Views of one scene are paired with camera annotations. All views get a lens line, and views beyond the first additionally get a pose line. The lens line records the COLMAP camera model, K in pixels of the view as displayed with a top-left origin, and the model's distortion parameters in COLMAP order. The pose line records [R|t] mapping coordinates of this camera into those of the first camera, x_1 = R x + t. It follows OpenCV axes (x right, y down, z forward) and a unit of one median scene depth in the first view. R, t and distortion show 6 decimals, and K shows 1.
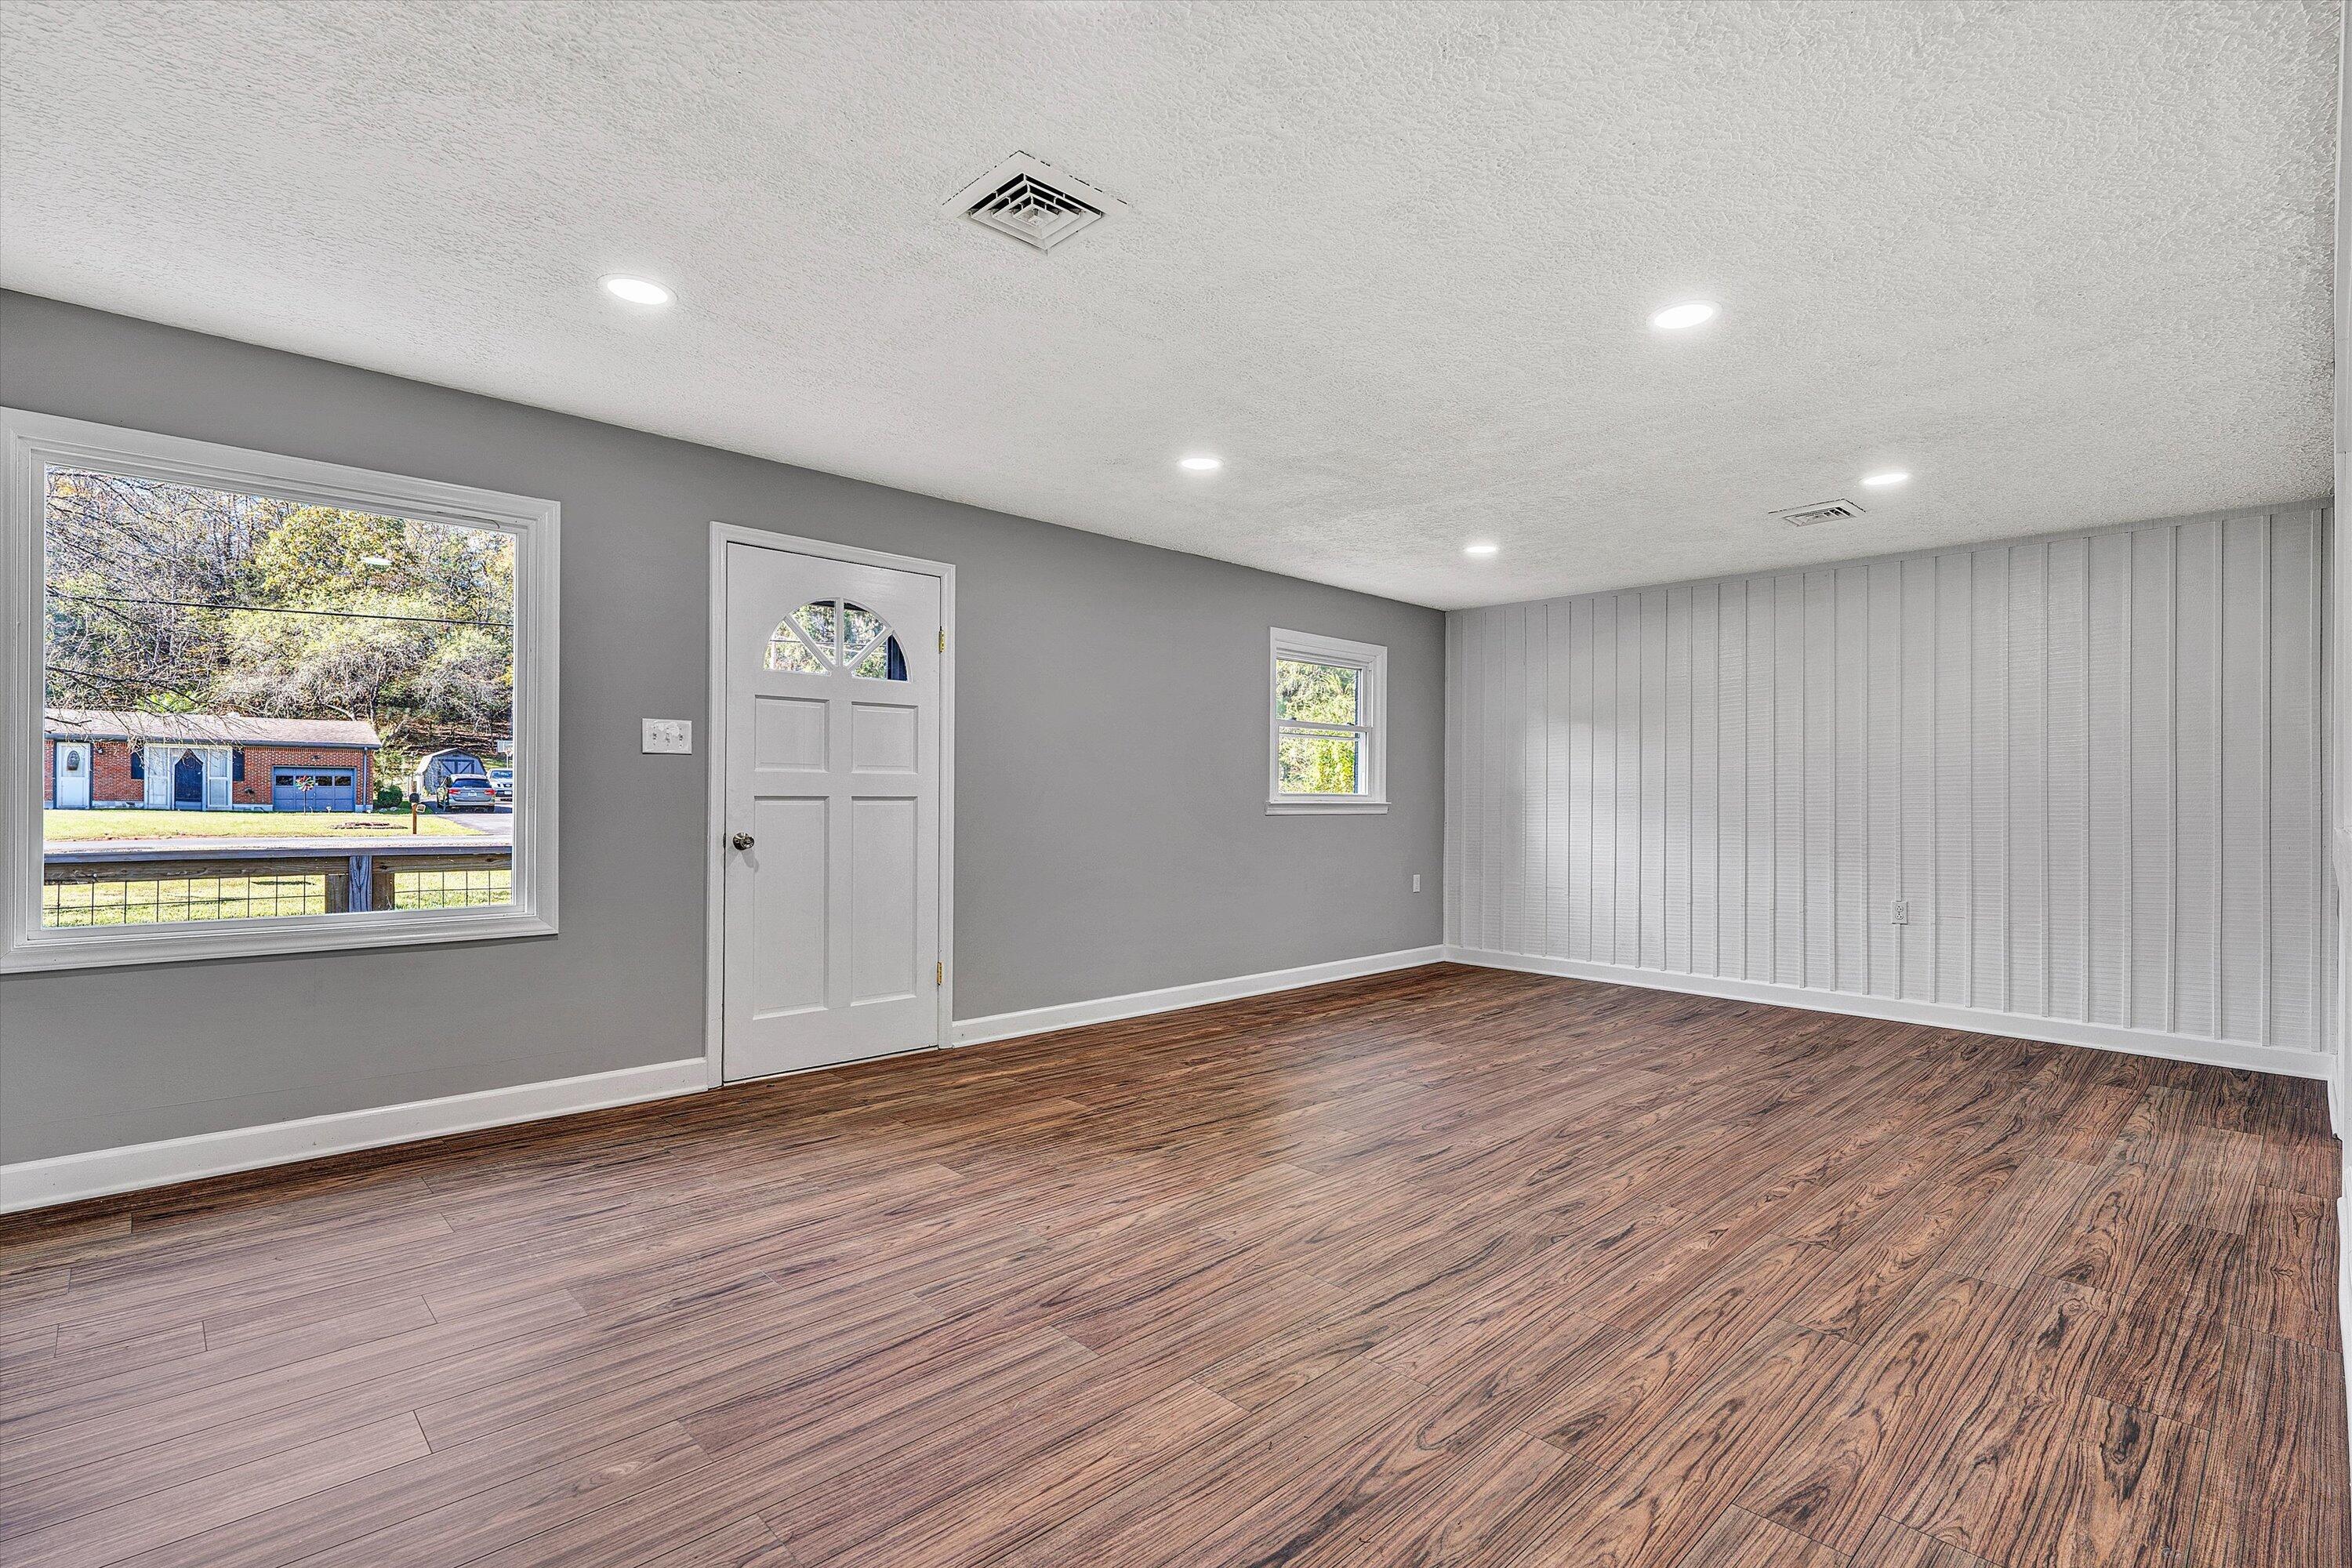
lens RADIAL K [[1093.3, 0, 1189.6], [0, 1093.3, 795.5], [0, 0, 1]] dist [0.000921, 0.000160]
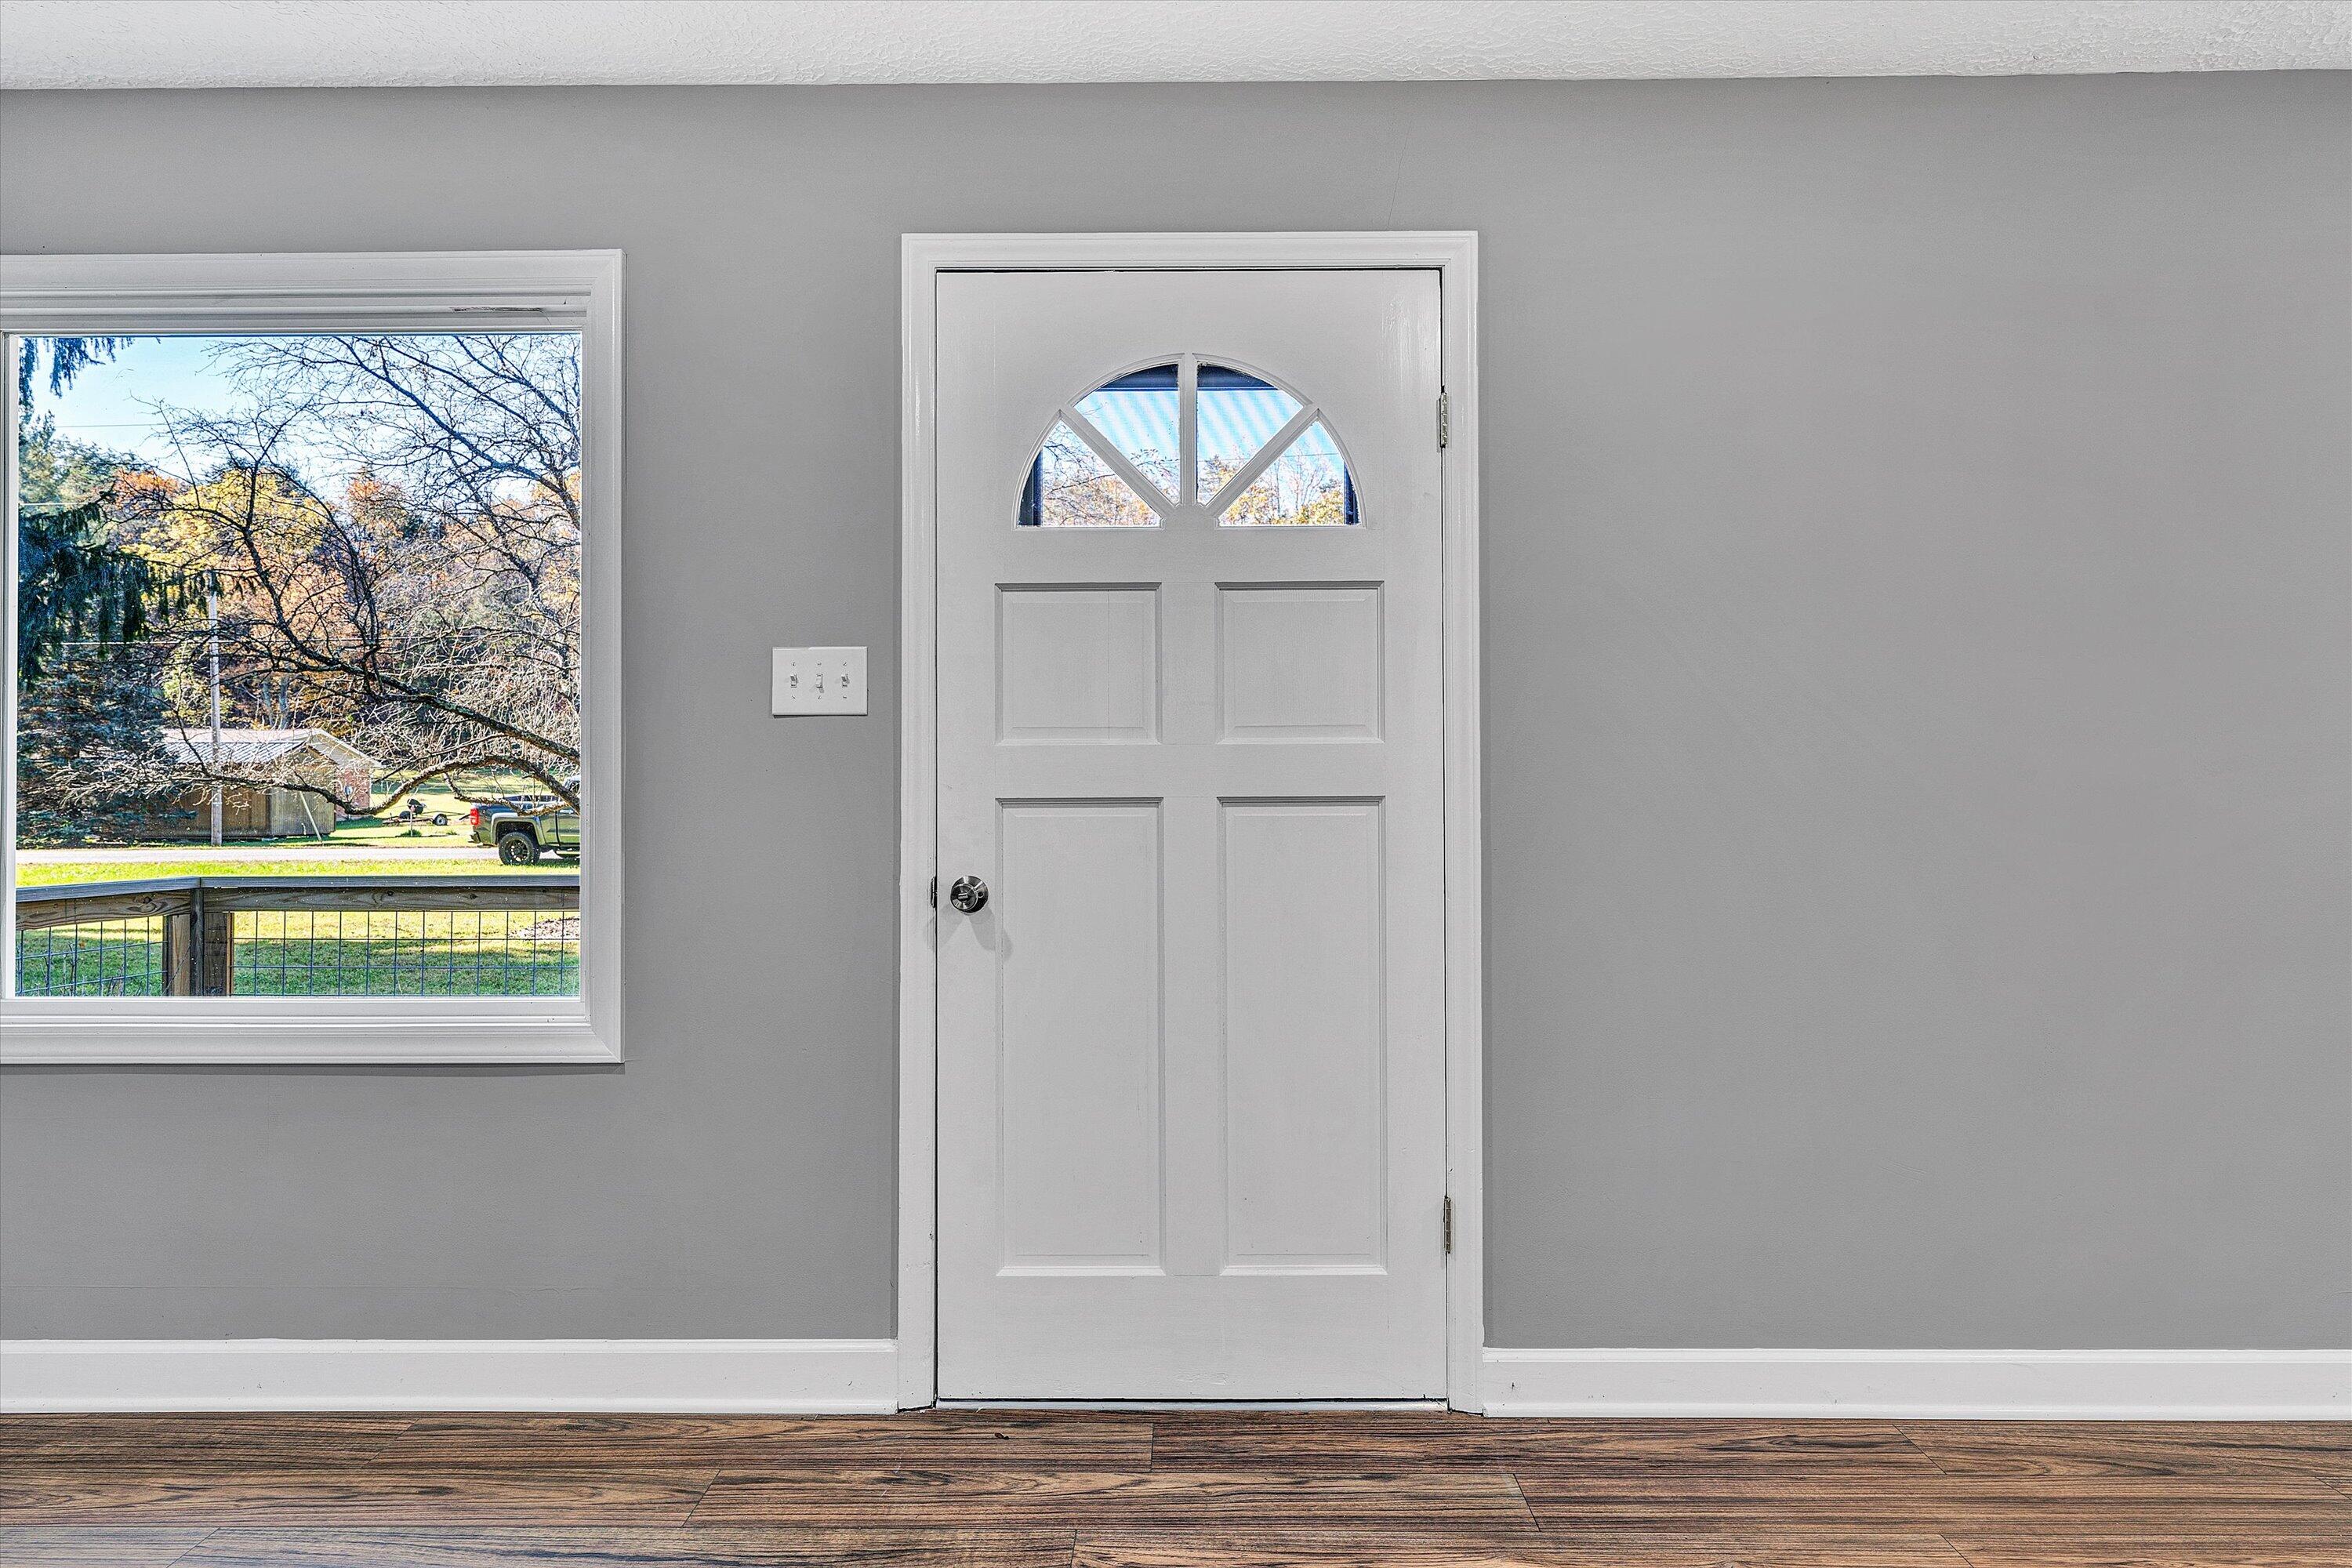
lens RADIAL K [[1399.7, 0, 1176.8], [0, 1399.7, 775.6], [0, 0, 1]] dist [0.002449, 0.001066]
pose [[0.712798, -0.015099, -0.701206, 0.093763], [0.009897, 0.999885, -0.011470, -0.001899], [0.701299, 0.001236, 0.712866, 0.733201]]
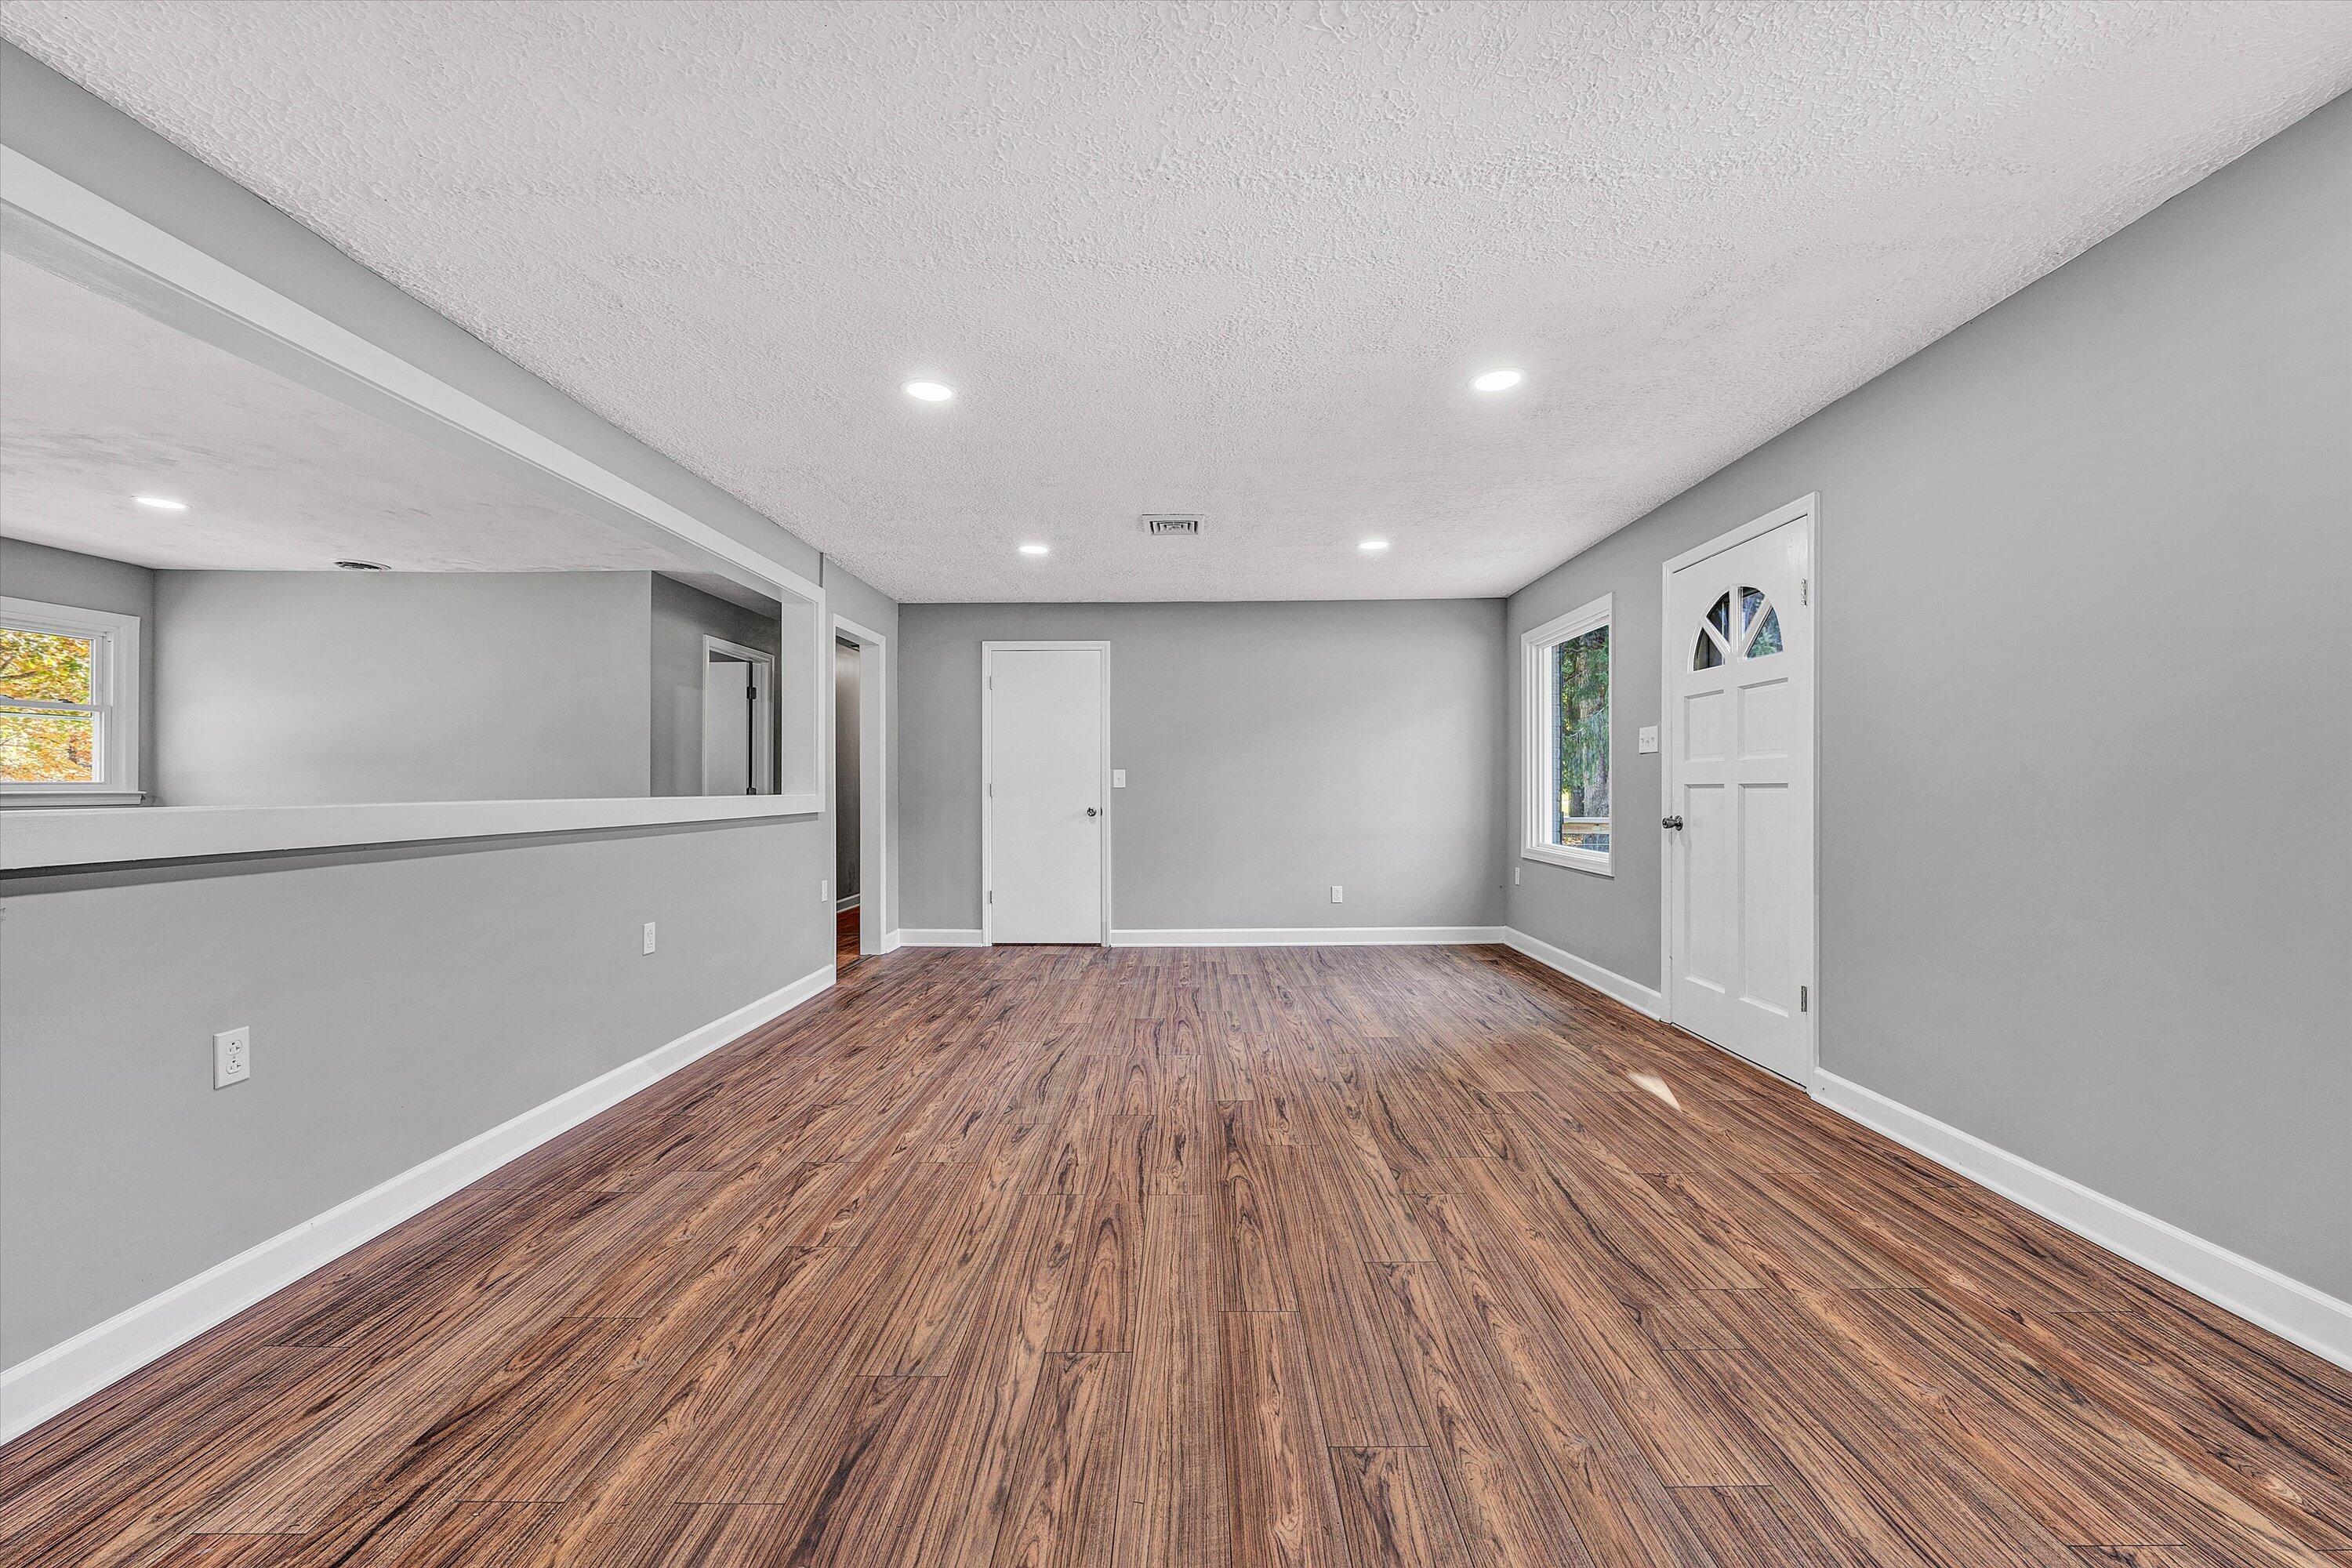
lens RADIAL K [[923.5, 0, 1181.3], [0, 923.5, 787.3], [0, 0, 1]] dist [-0.002136, -0.000460]
pose [[-0.701312, -0.005467, -0.712834, 0.783886], [-0.002356, 0.999983, -0.005351, 0.012453], [0.712851, -0.002073, -0.701313, 1.529996]]
